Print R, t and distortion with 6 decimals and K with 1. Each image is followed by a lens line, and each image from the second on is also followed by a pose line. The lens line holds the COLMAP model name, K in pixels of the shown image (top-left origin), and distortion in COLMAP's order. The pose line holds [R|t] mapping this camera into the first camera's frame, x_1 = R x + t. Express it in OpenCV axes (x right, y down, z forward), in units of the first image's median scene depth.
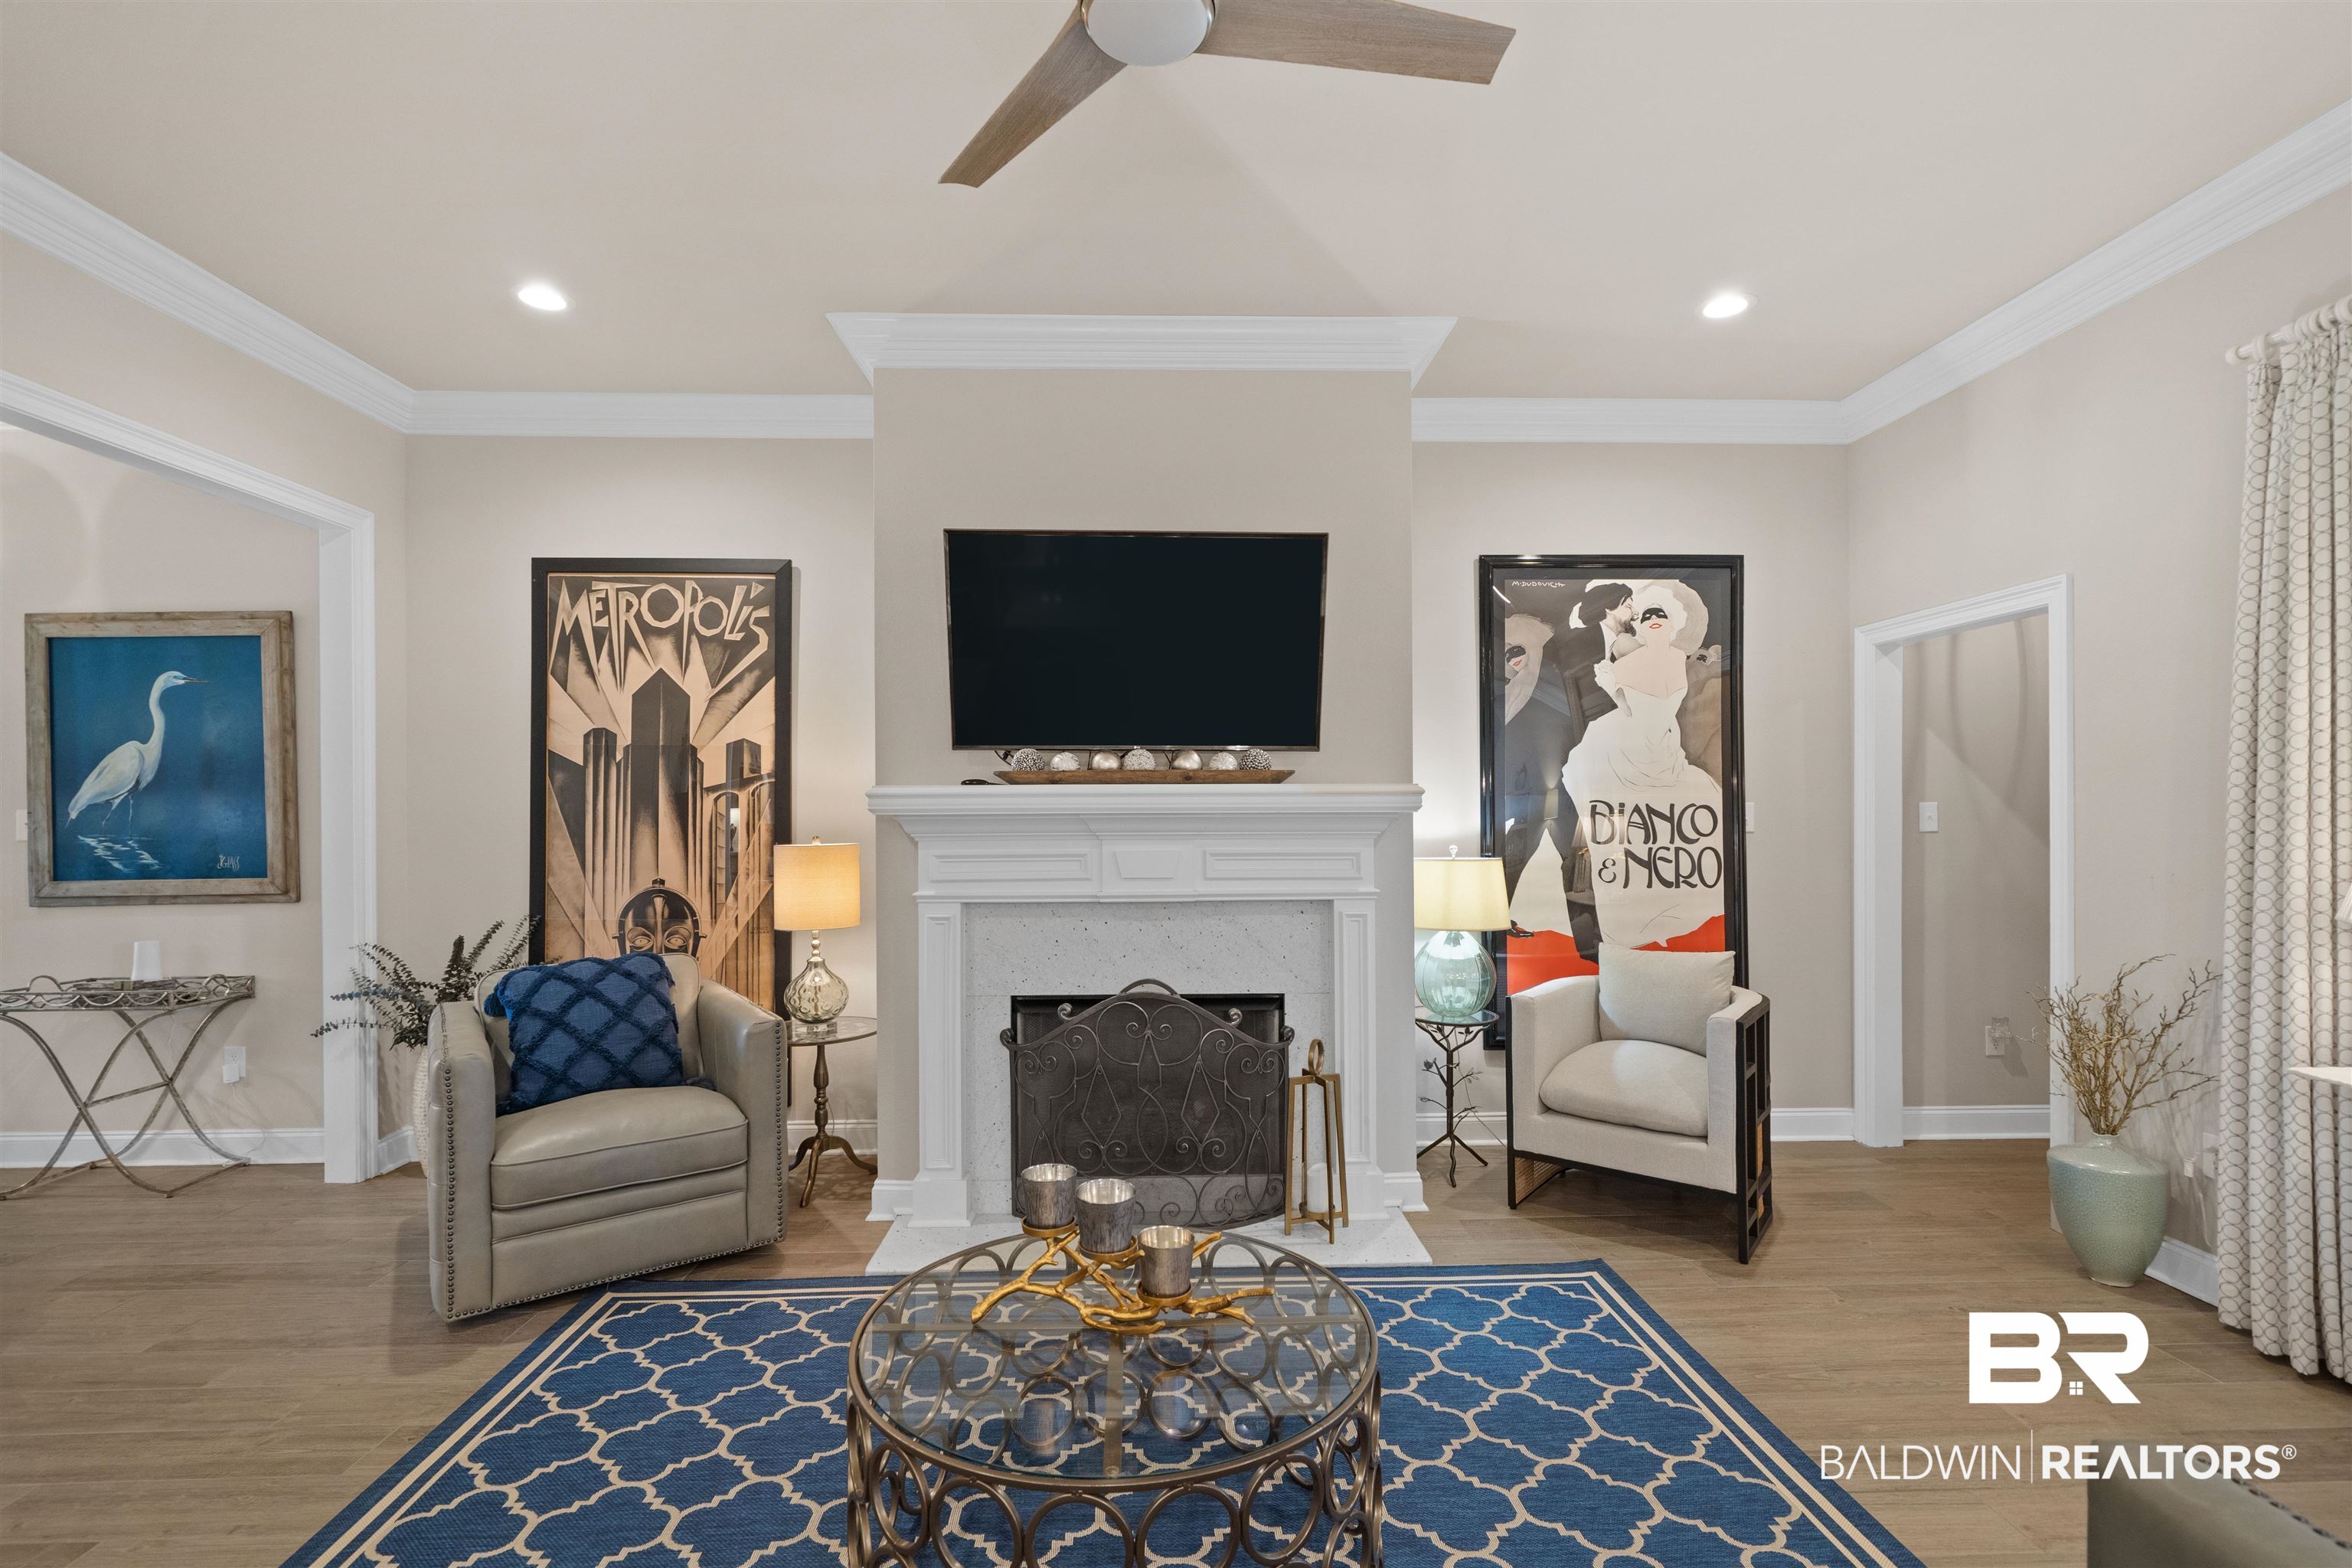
lens RADIAL K [[1035.8, 0, 1178.5], [0, 1035.8, 809.9], [0, 0, 1]] dist [0.002007, -0.000200]
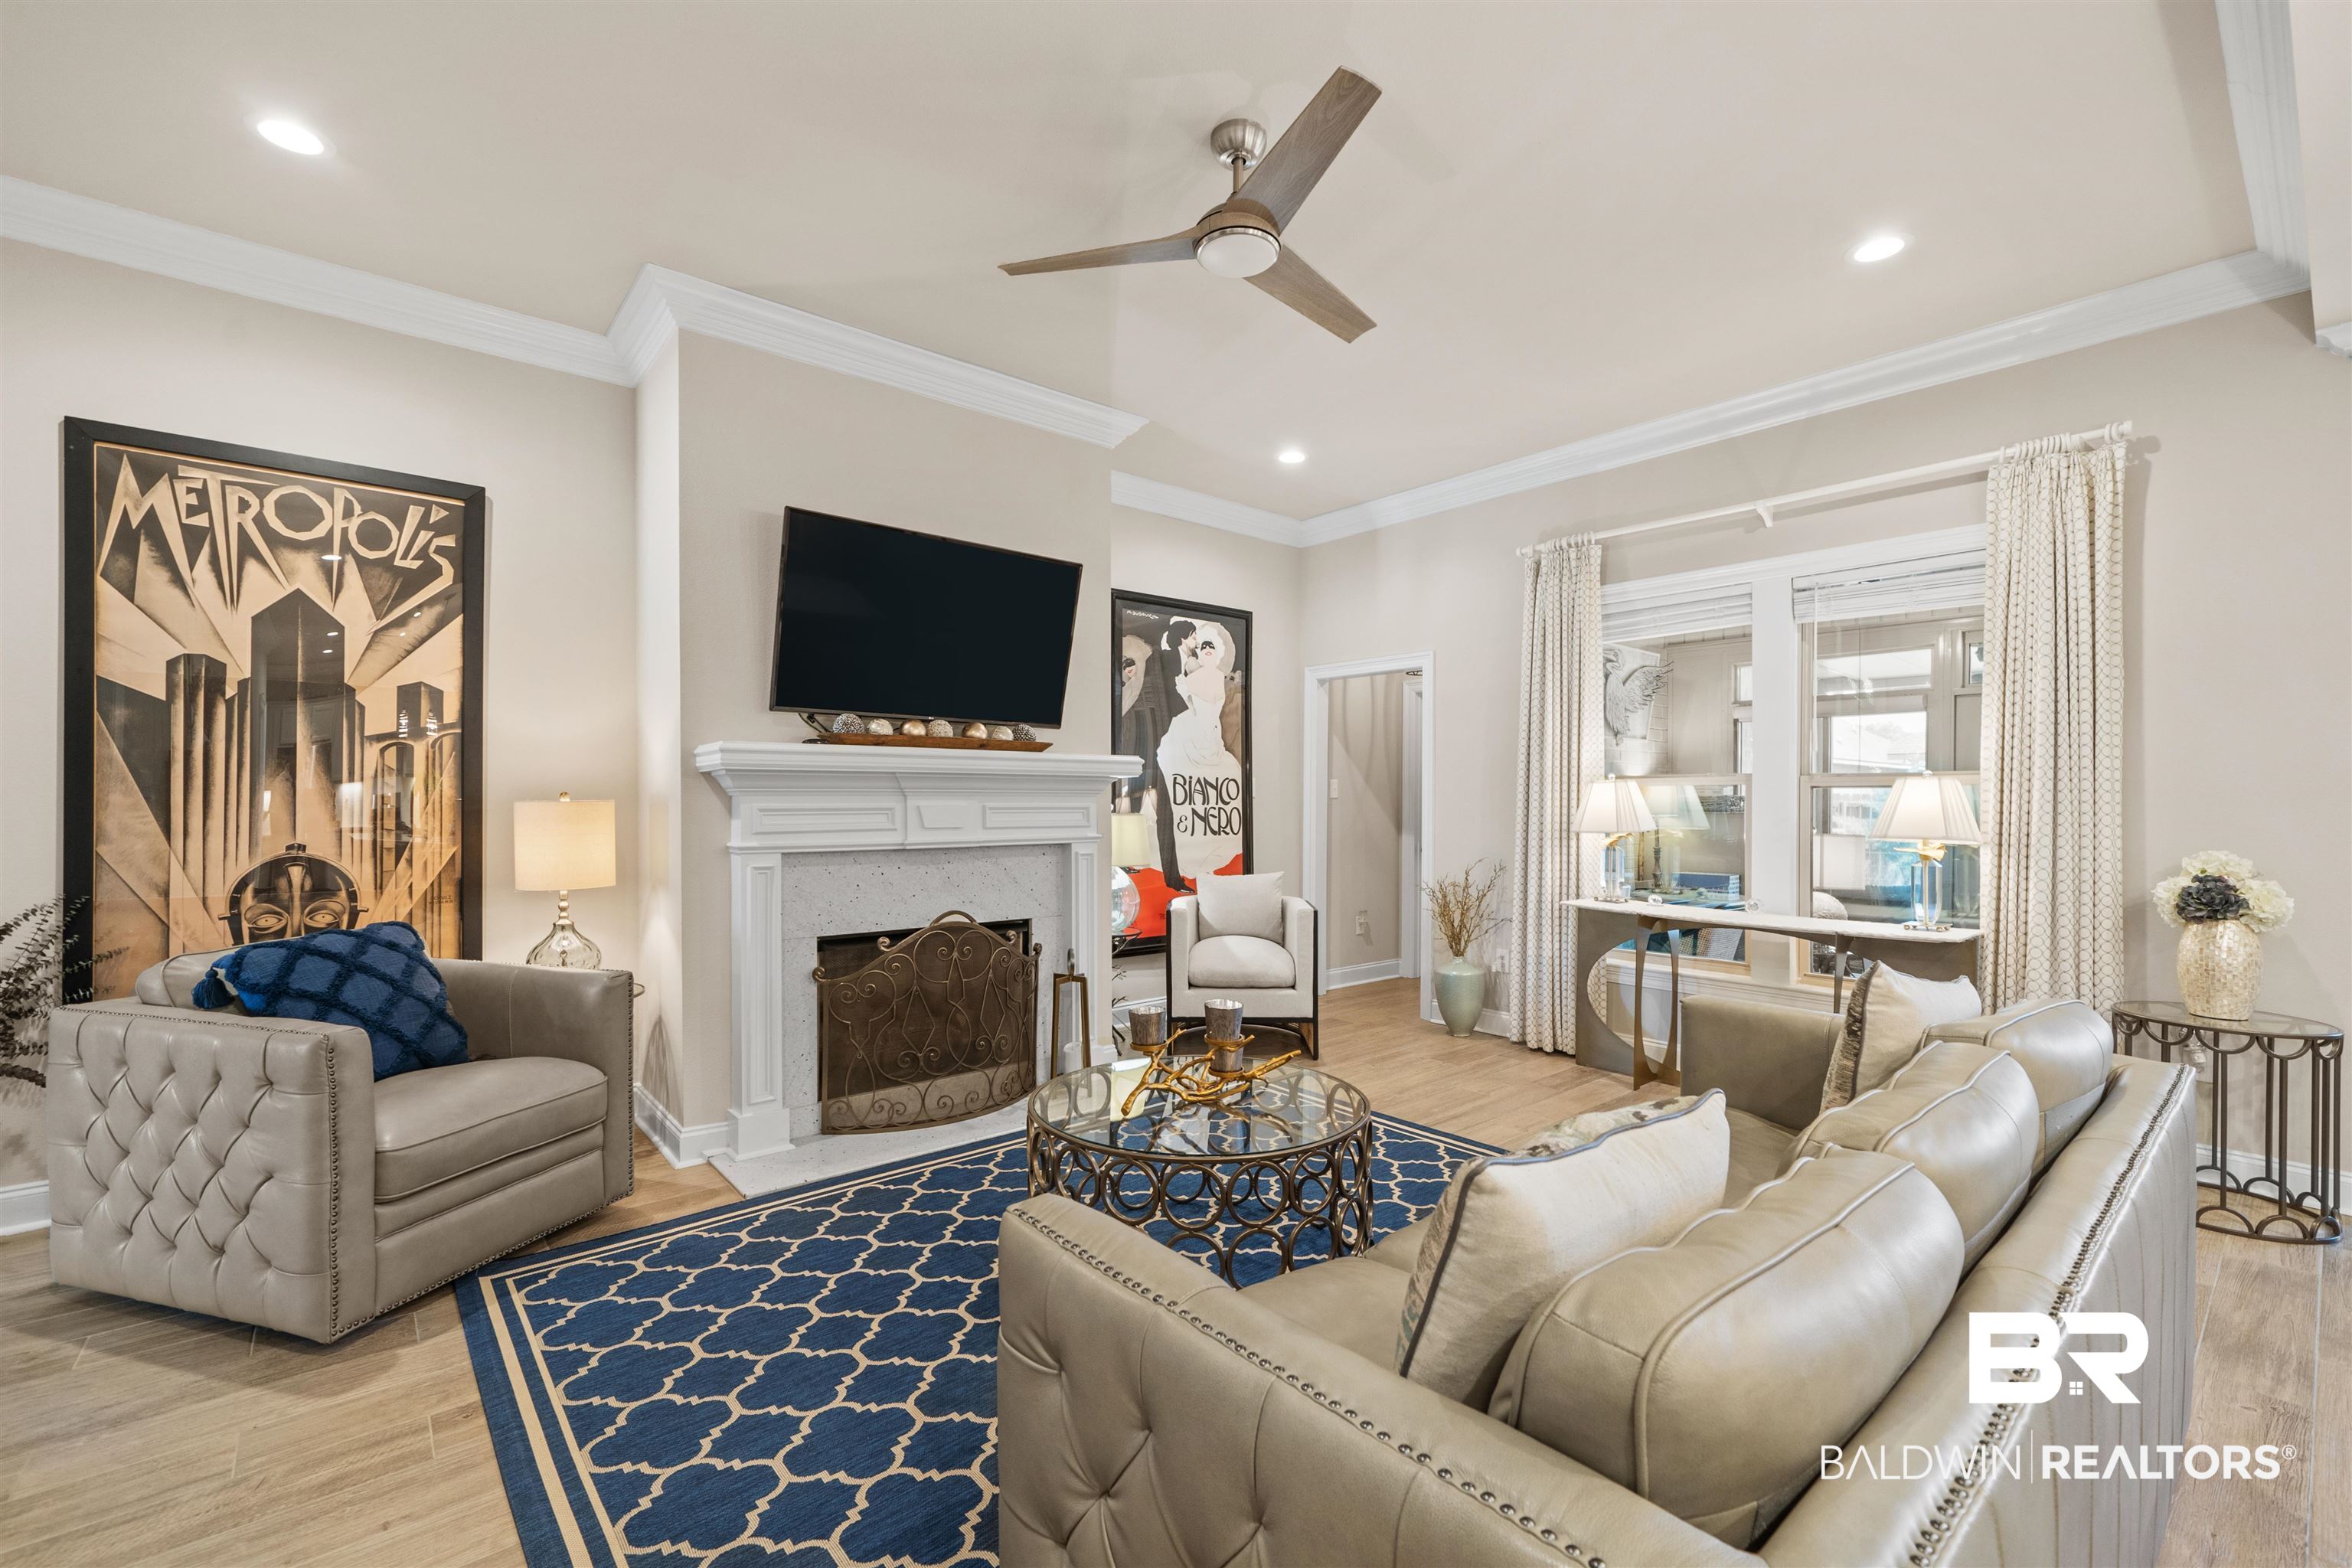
lens RADIAL K [[980.8, 0, 1173.5], [0, 980.8, 803.0], [0, 0, 1]] dist [-0.000599, -0.000019]
pose [[0.786965, 0.003441, 0.616988, -0.439680], [-0.008467, 0.999951, 0.005222, 0.024411], [-0.616939, -0.009334, 0.786955, -0.046301]]
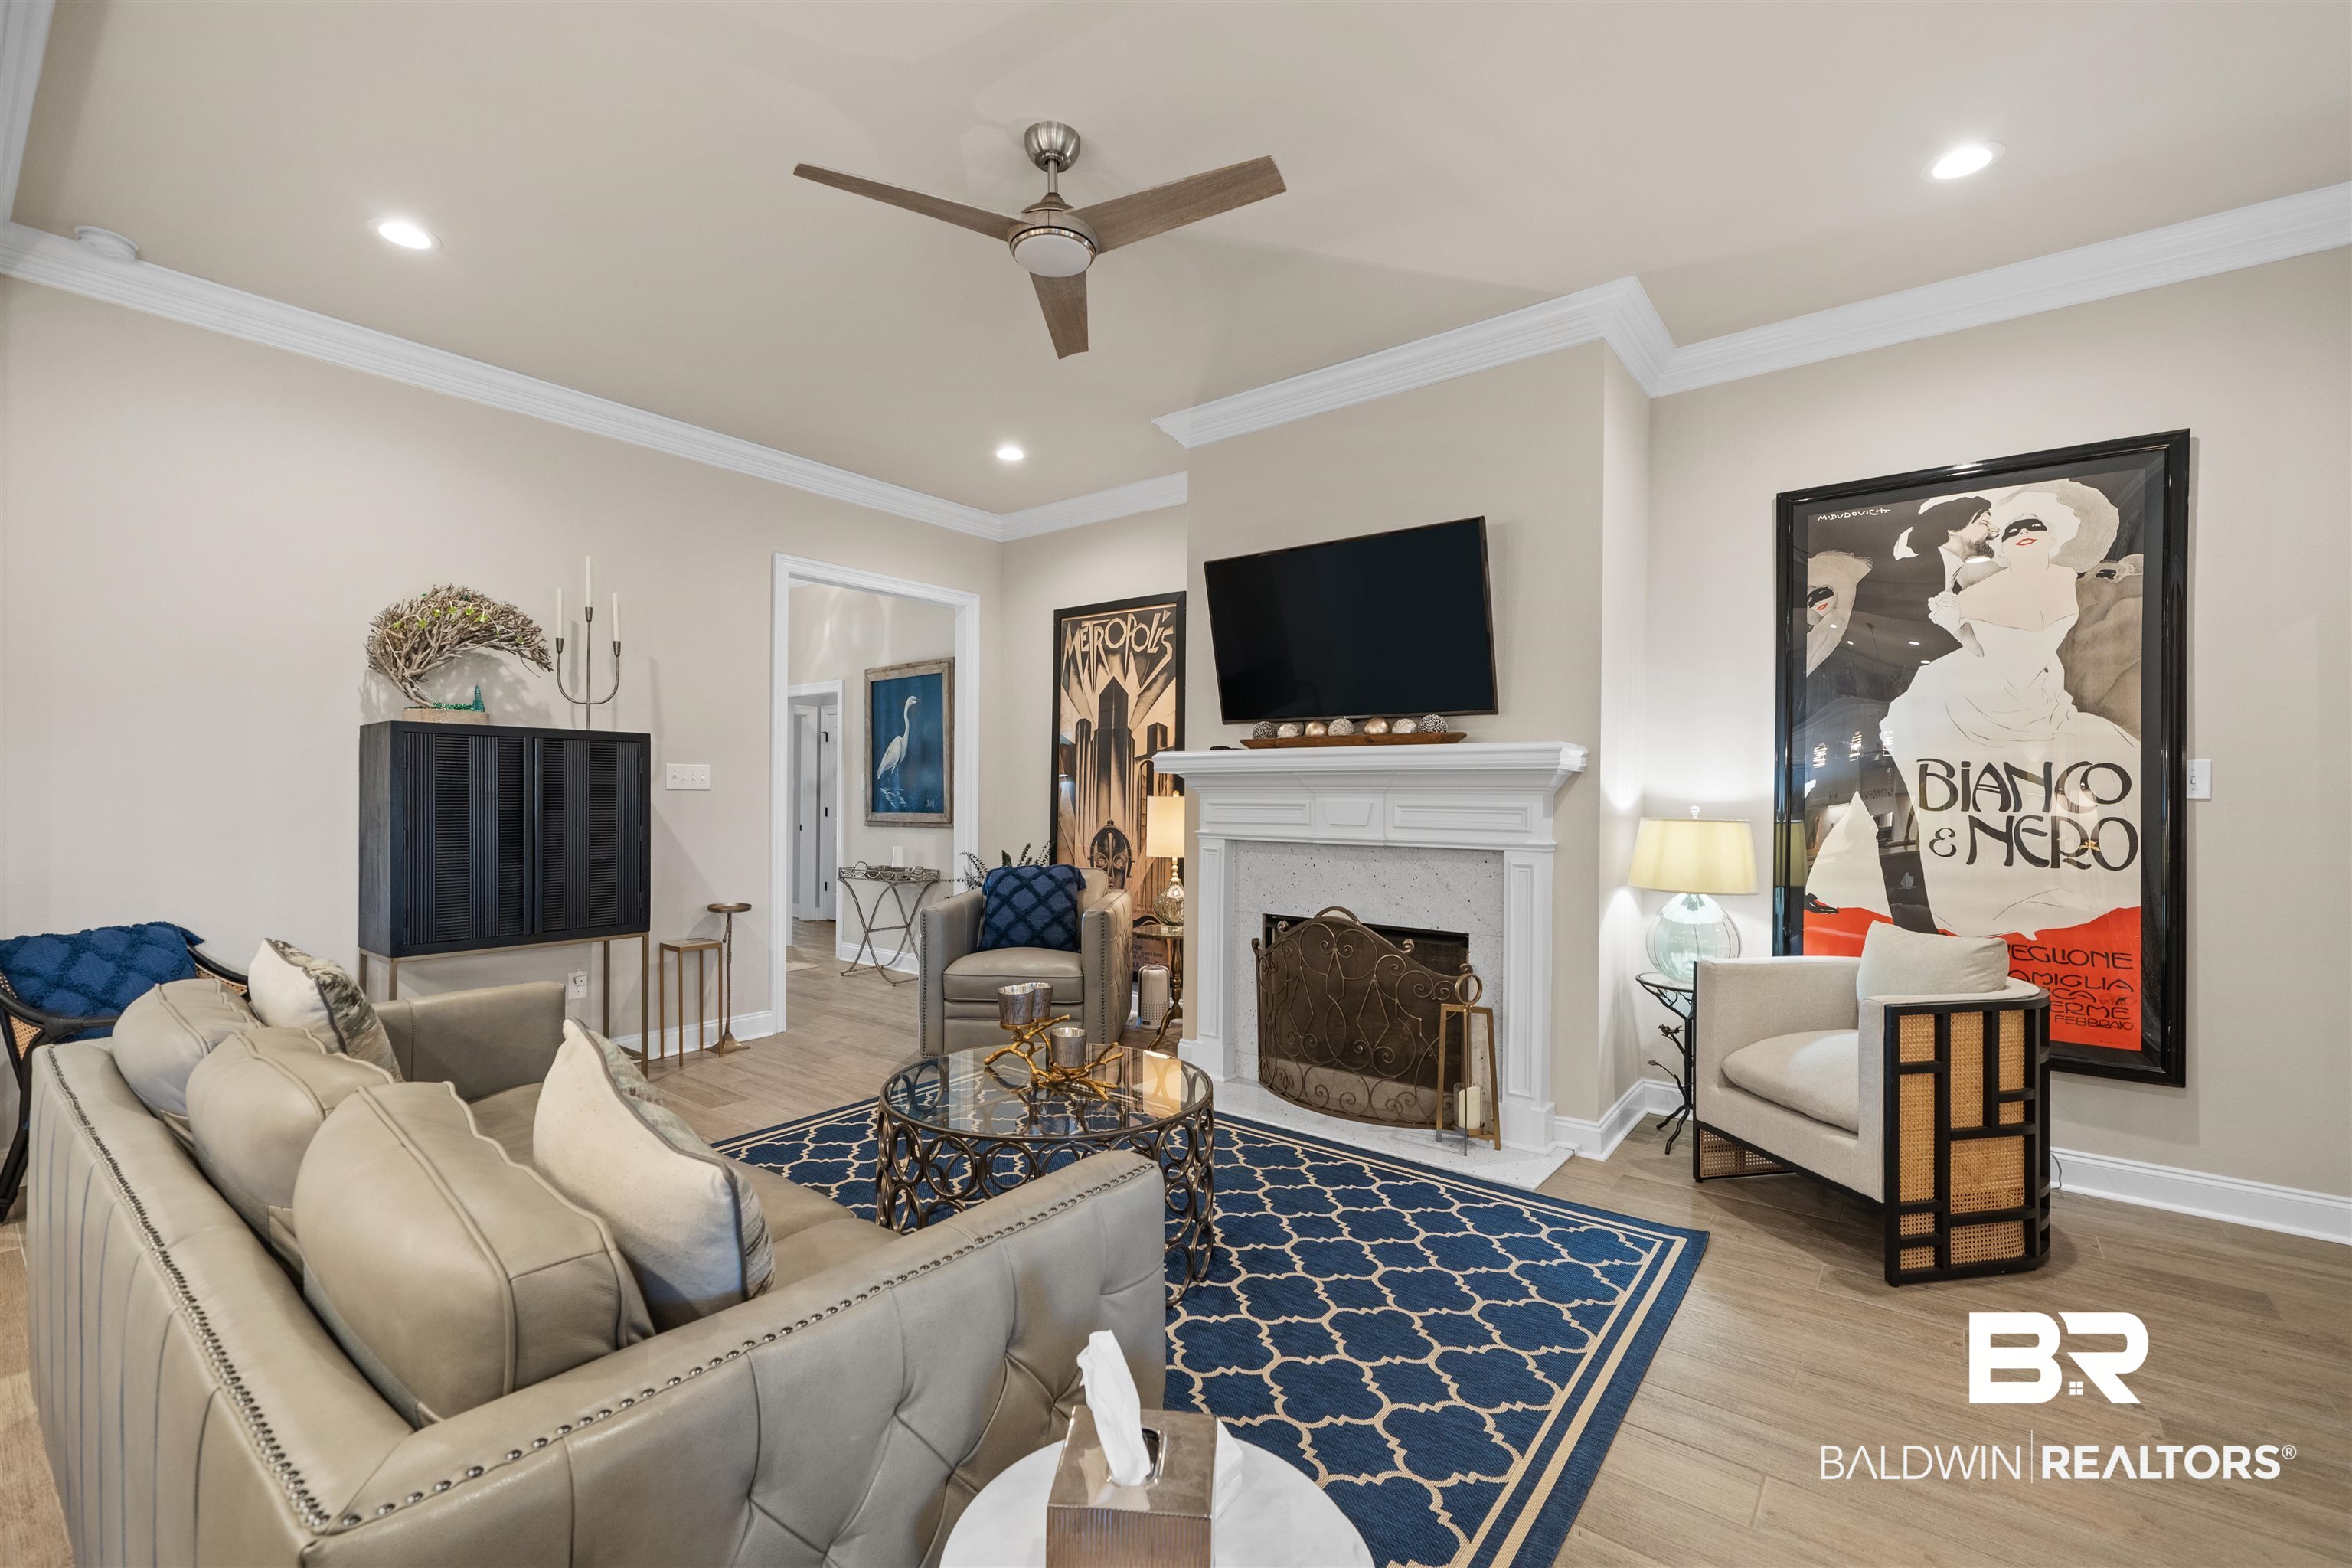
lens RADIAL K [[988.8, 0, 1177.6], [0, 988.8, 791.4], [0, 0, 1]] dist [-0.000158, 0.000100]
pose [[0.768958, 0.008379, -0.639244, 0.469457], [-0.008915, 0.999957, 0.002383, 0.021891], [0.639237, 0.003866, 0.769000, -0.013203]]
